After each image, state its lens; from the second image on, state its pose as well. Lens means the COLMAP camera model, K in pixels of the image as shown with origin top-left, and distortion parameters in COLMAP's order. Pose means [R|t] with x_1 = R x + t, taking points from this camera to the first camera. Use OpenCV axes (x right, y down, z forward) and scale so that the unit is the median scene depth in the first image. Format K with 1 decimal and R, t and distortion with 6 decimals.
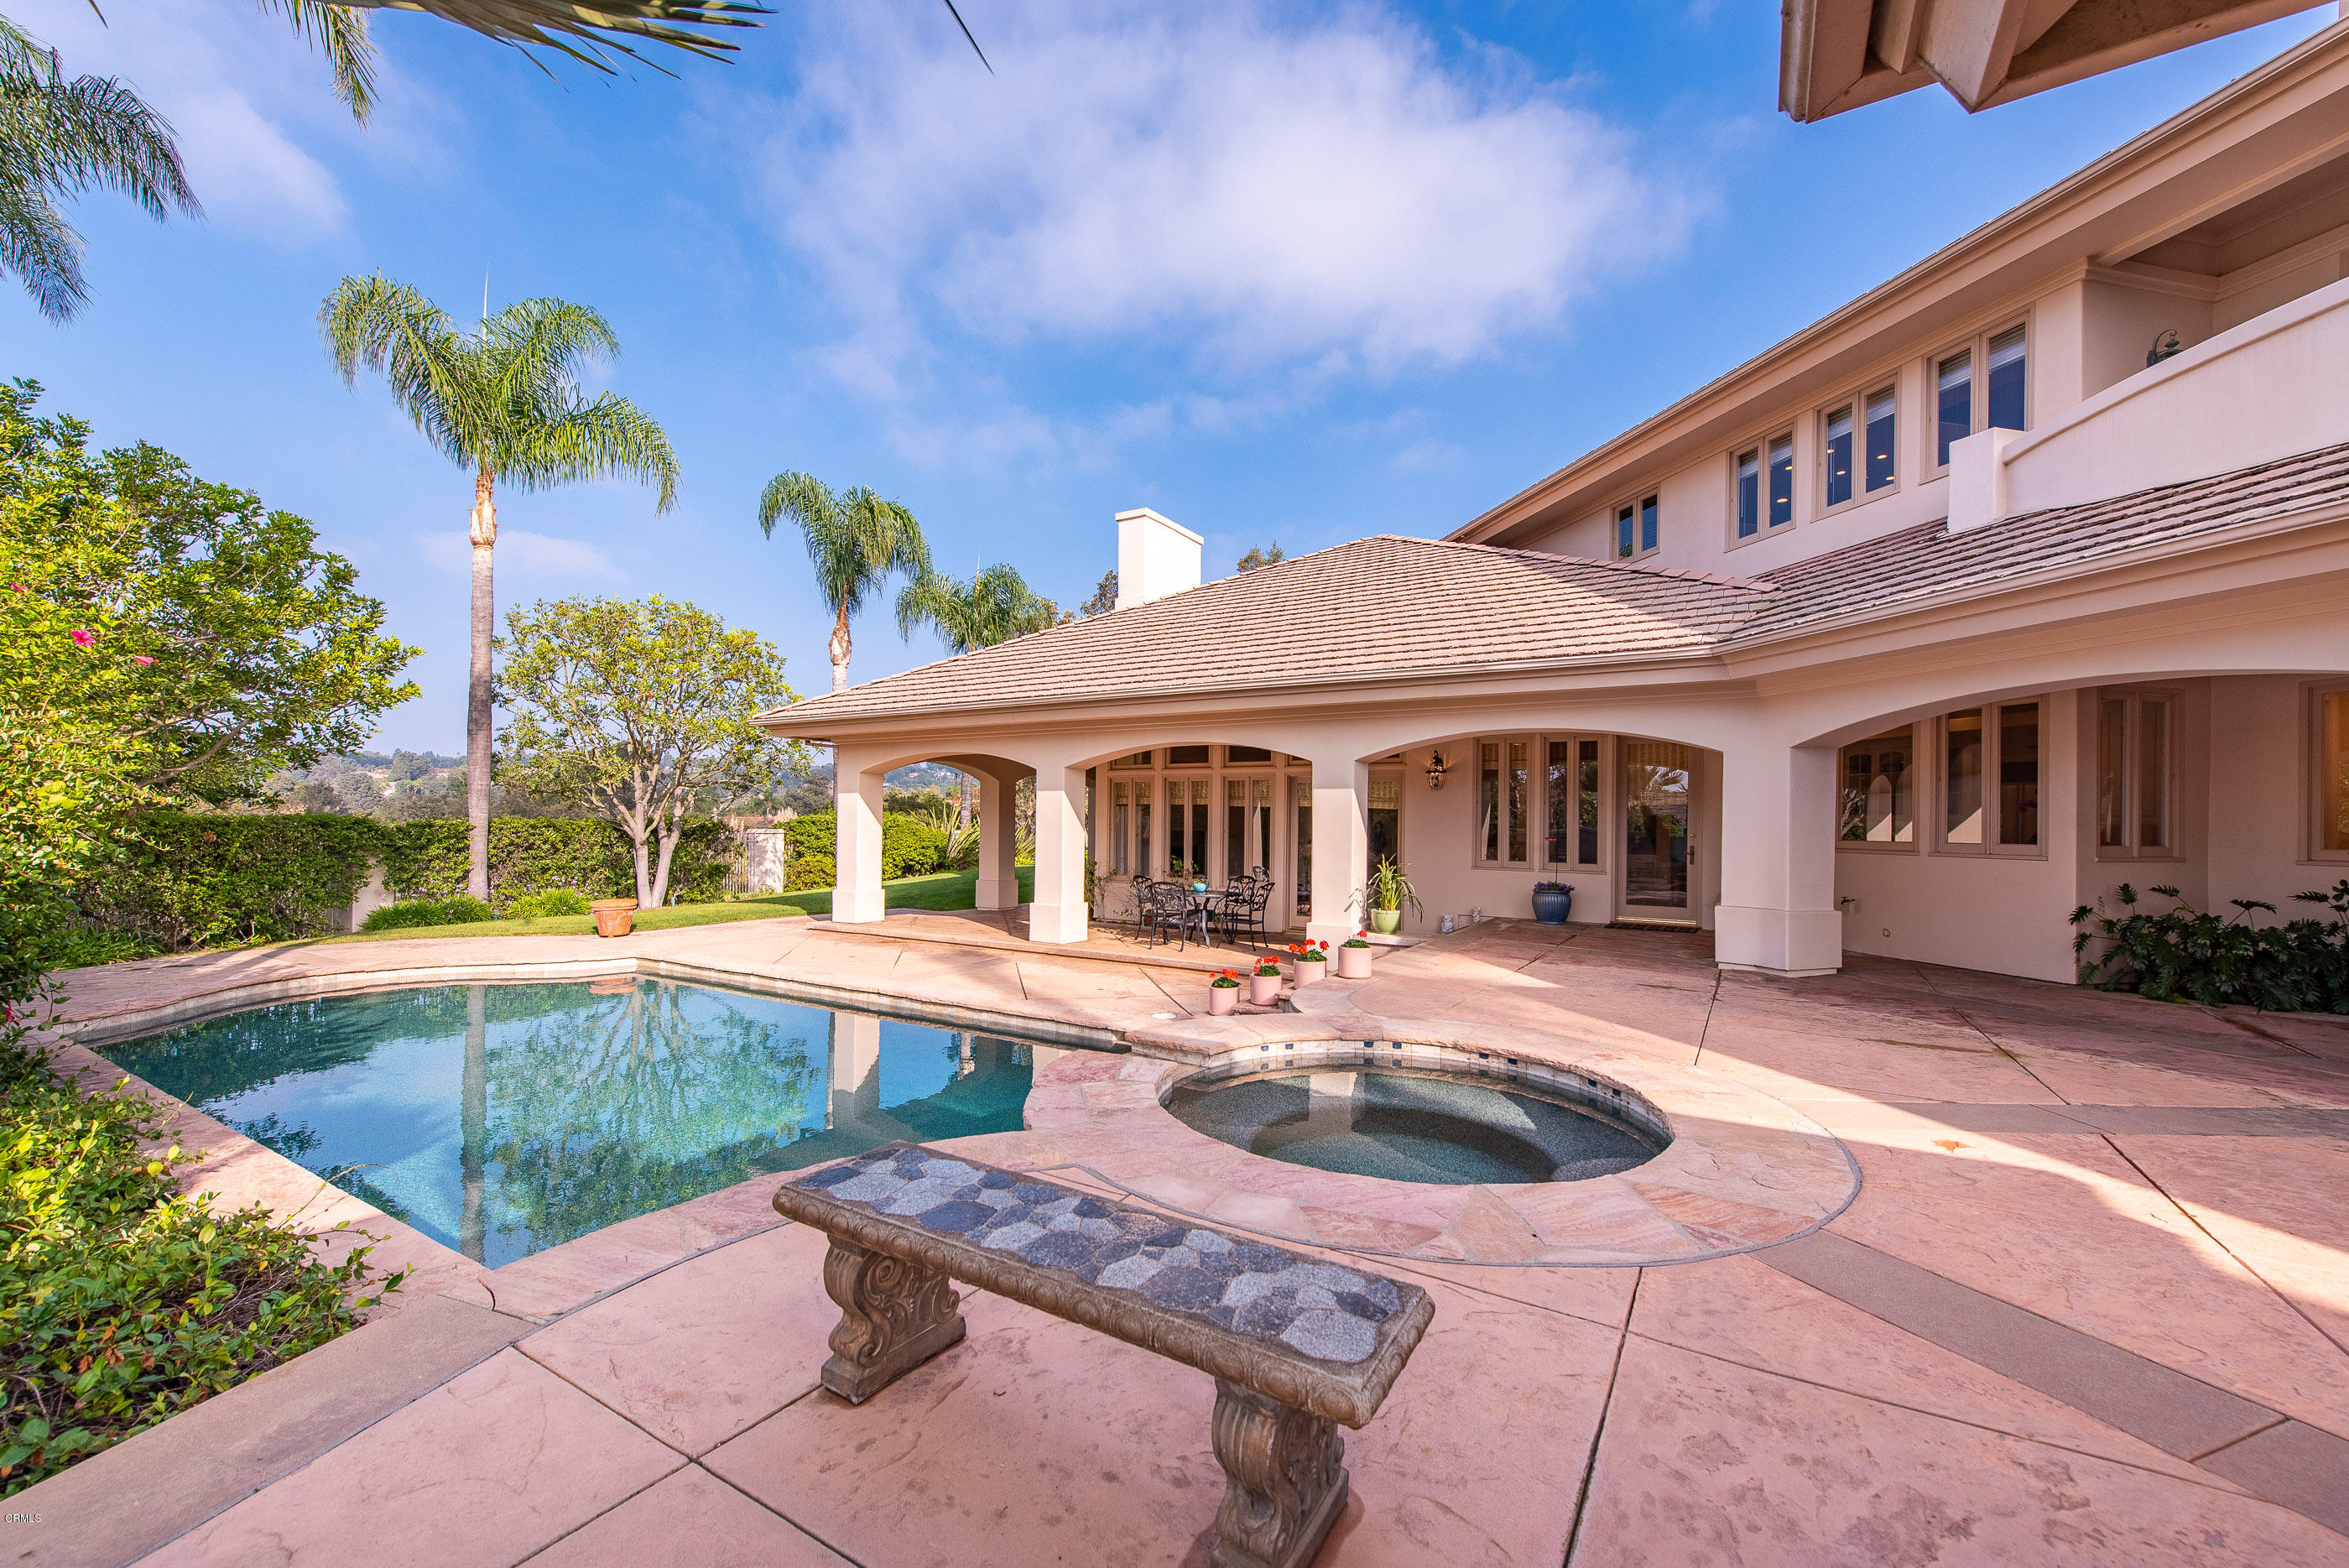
lens RADIAL K [[948.0, 0, 1173.3], [0, 948.0, 820.6], [0, 0, 1]] dist [0.002639, -0.000666]
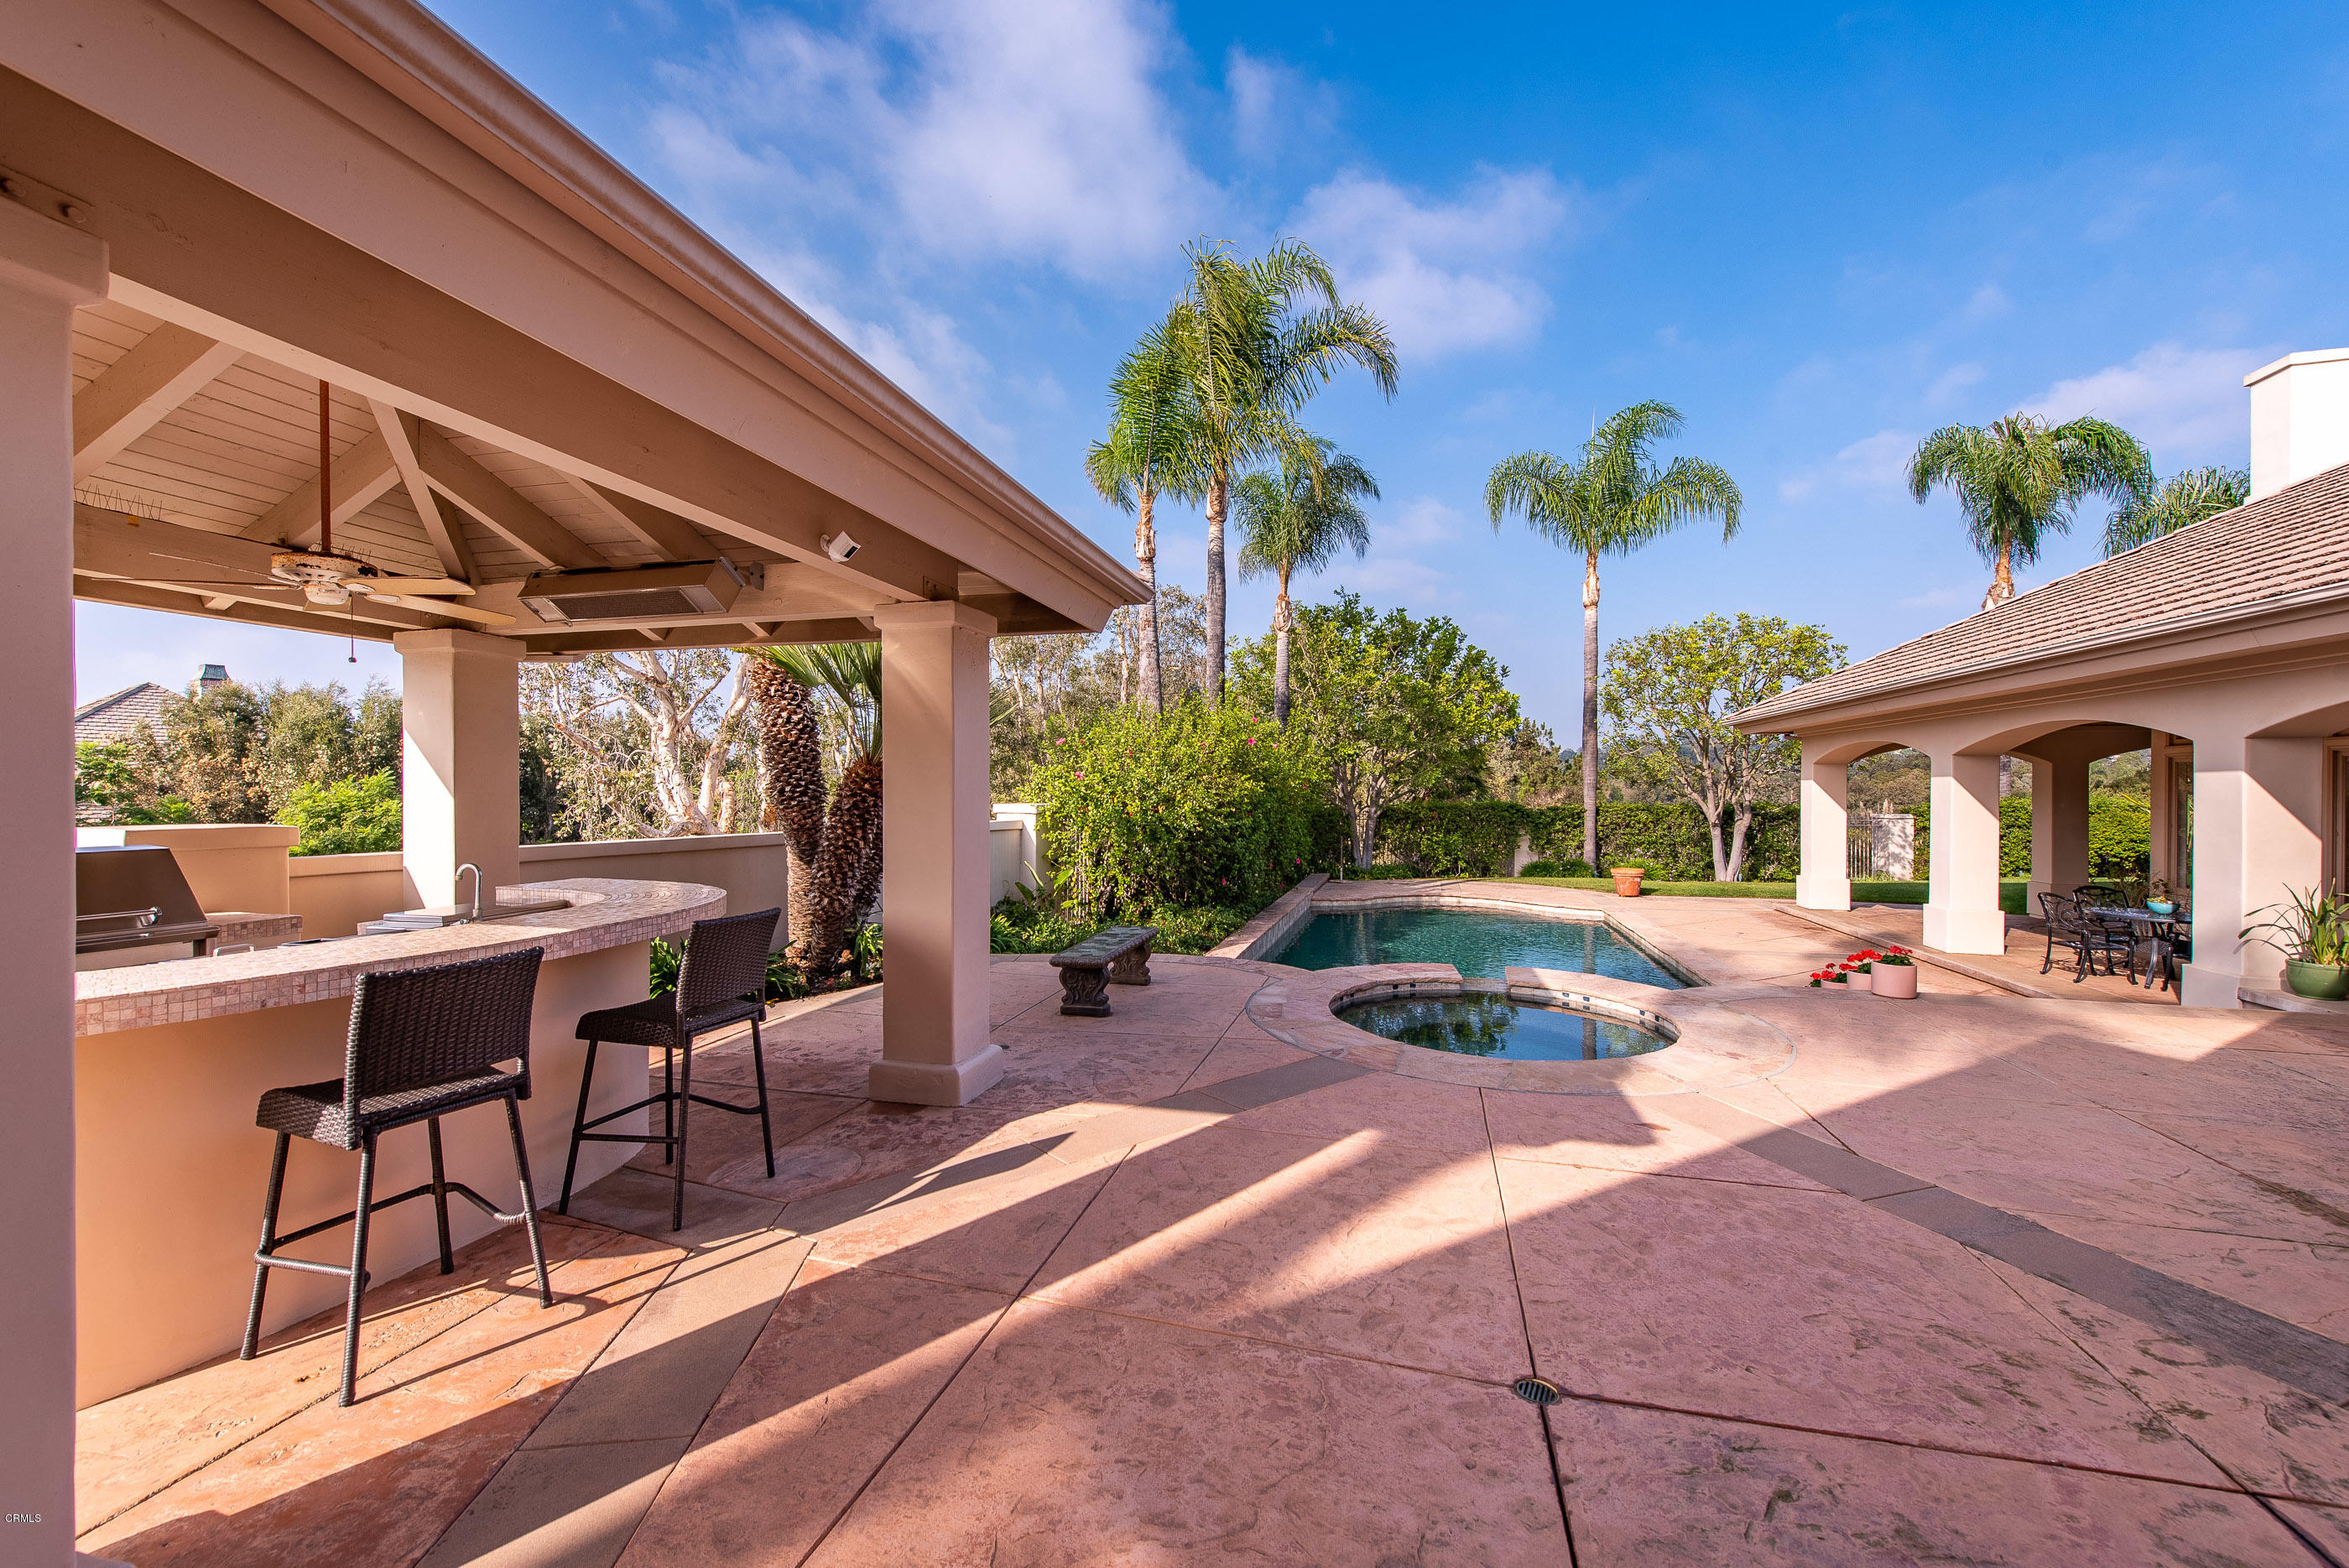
lens RADIAL K [[948.0, 0, 1182.1], [0, 948.0, 788.0], [0, 0, 1]] dist [0.002639, -0.000666]
pose [[0.290979, -0.008785, -0.956689, 0.972759], [0.002729, 0.999961, -0.008352, -0.034042], [0.956725, -0.000181, 0.290992, 0.060433]]
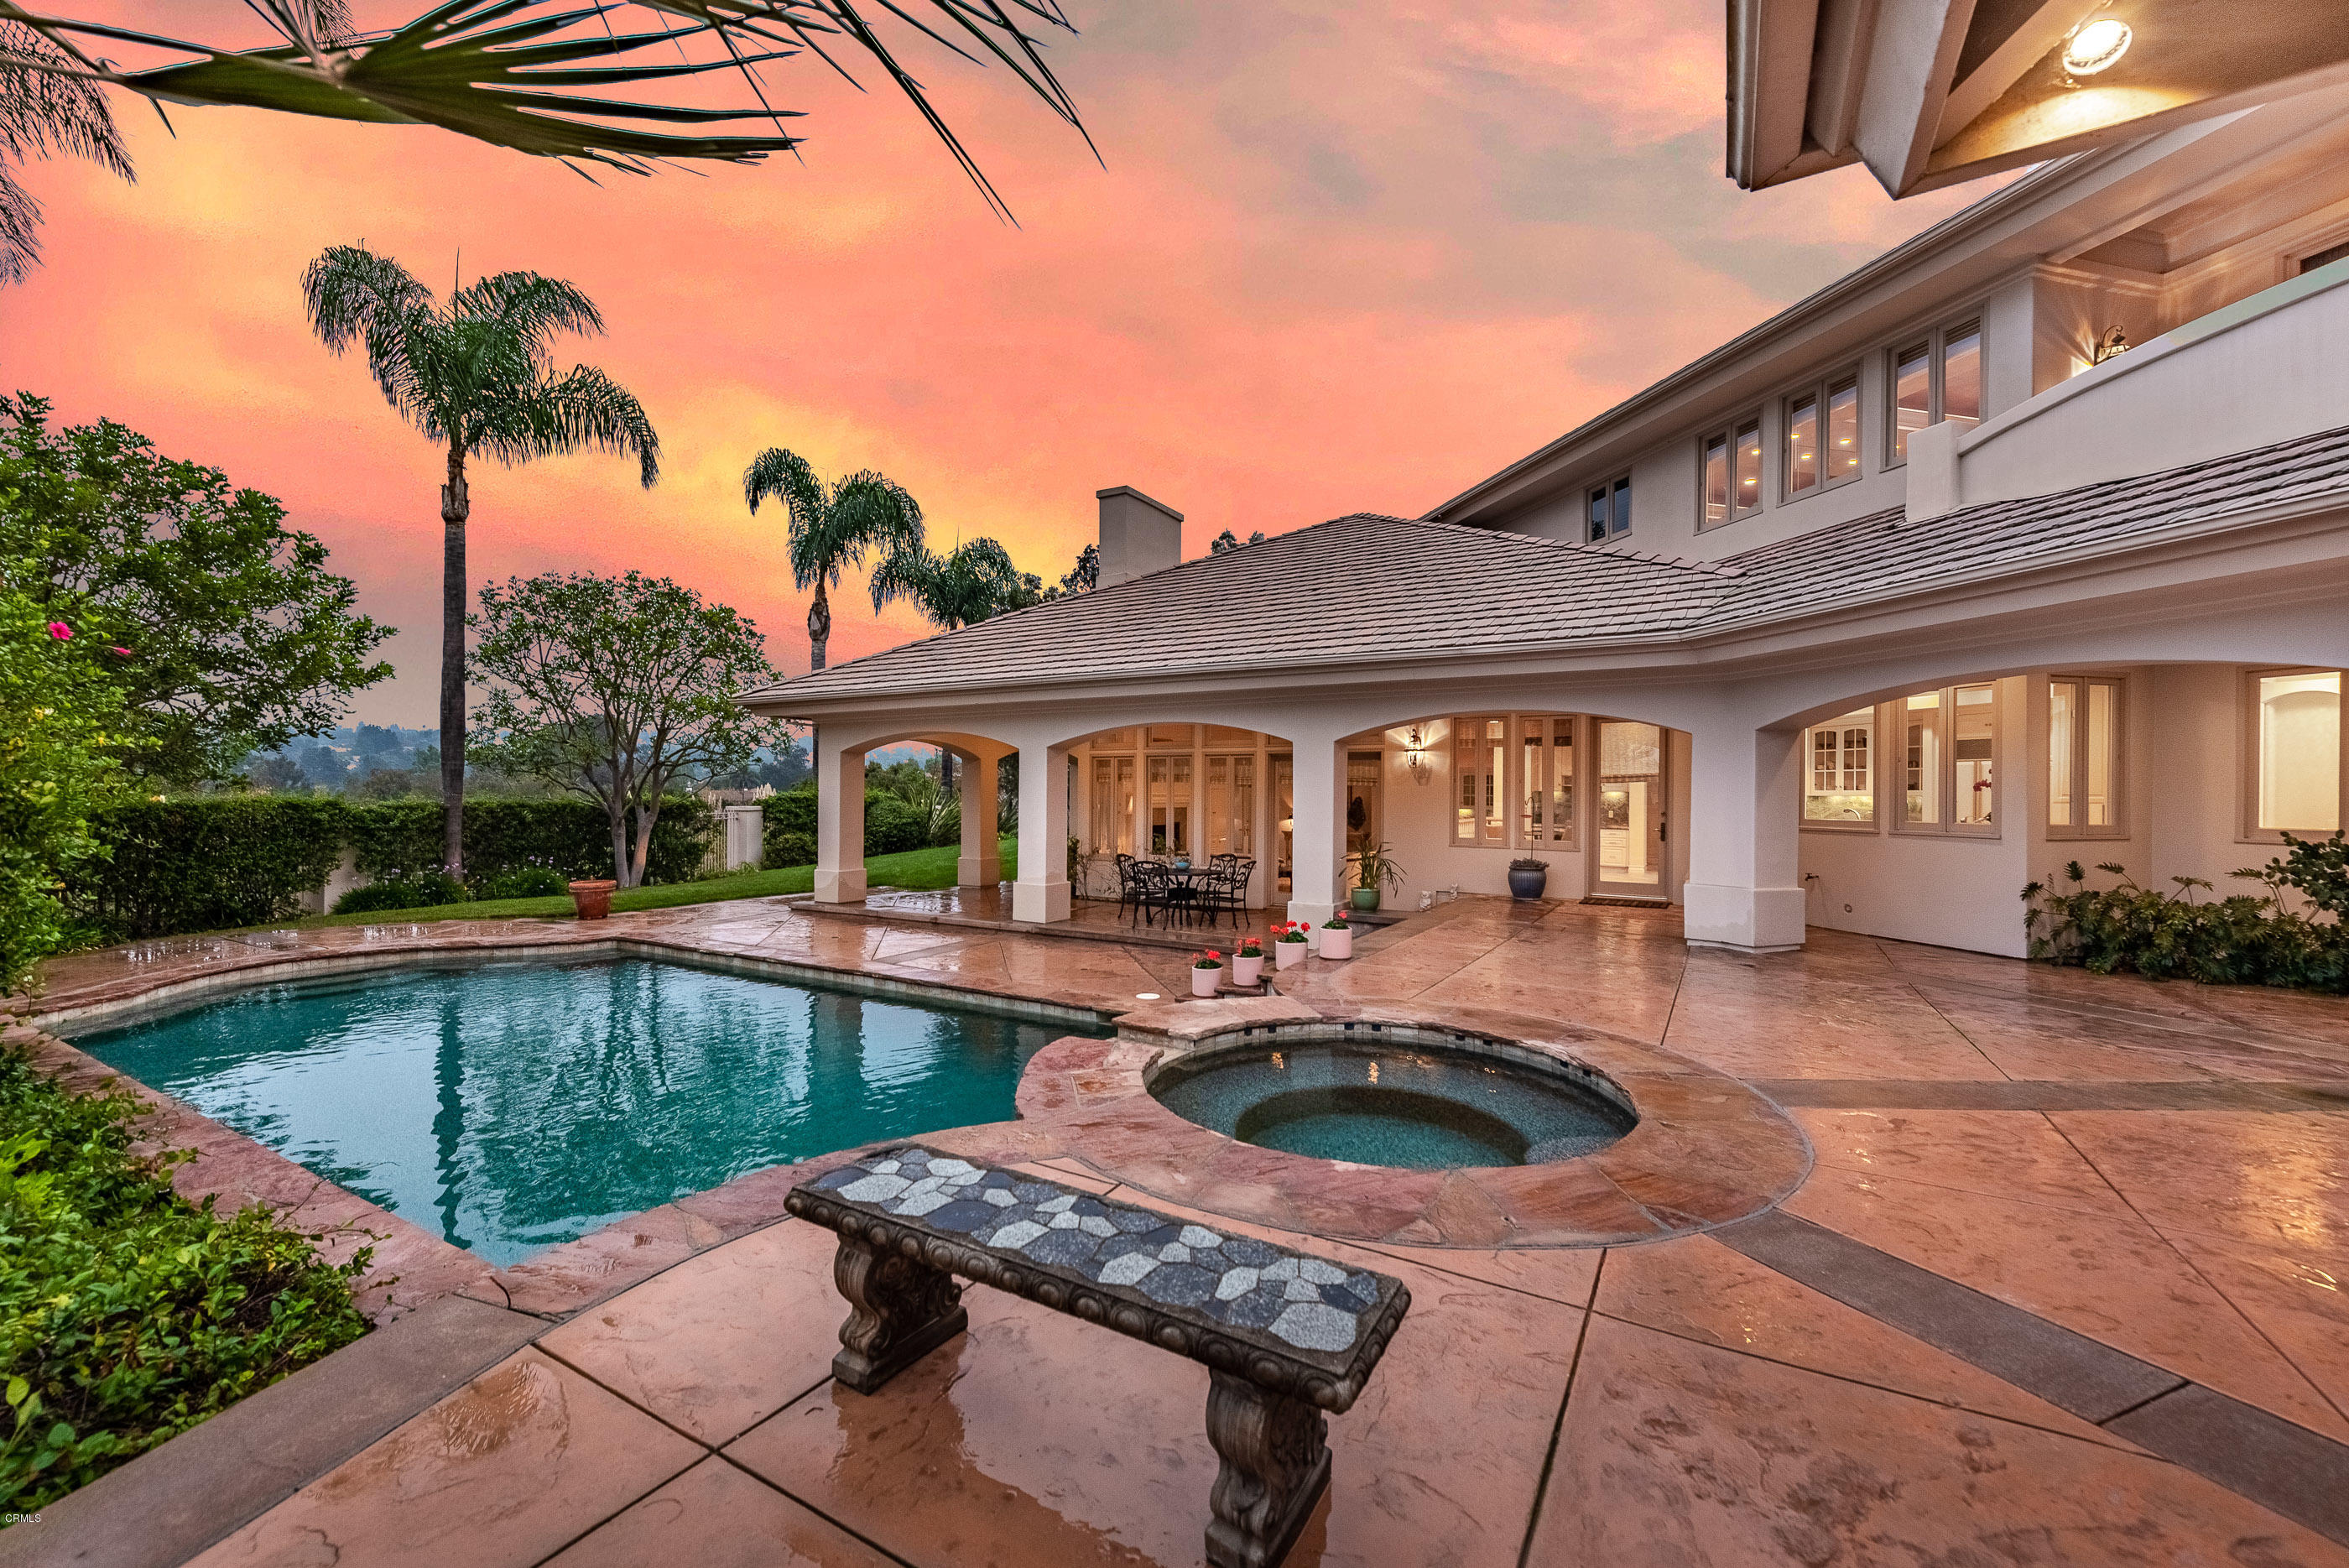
lens RADIAL K [[948.0, 0, 1177.7], [0, 948.0, 793.6], [0, 0, 1]] dist [0.002639, -0.000666]
pose [[0.999677, -0.002795, 0.025250, -0.003242], [0.002762, 0.999995, 0.001358, -0.012957], [-0.025254, -0.001288, 0.999680, -0.015007]]
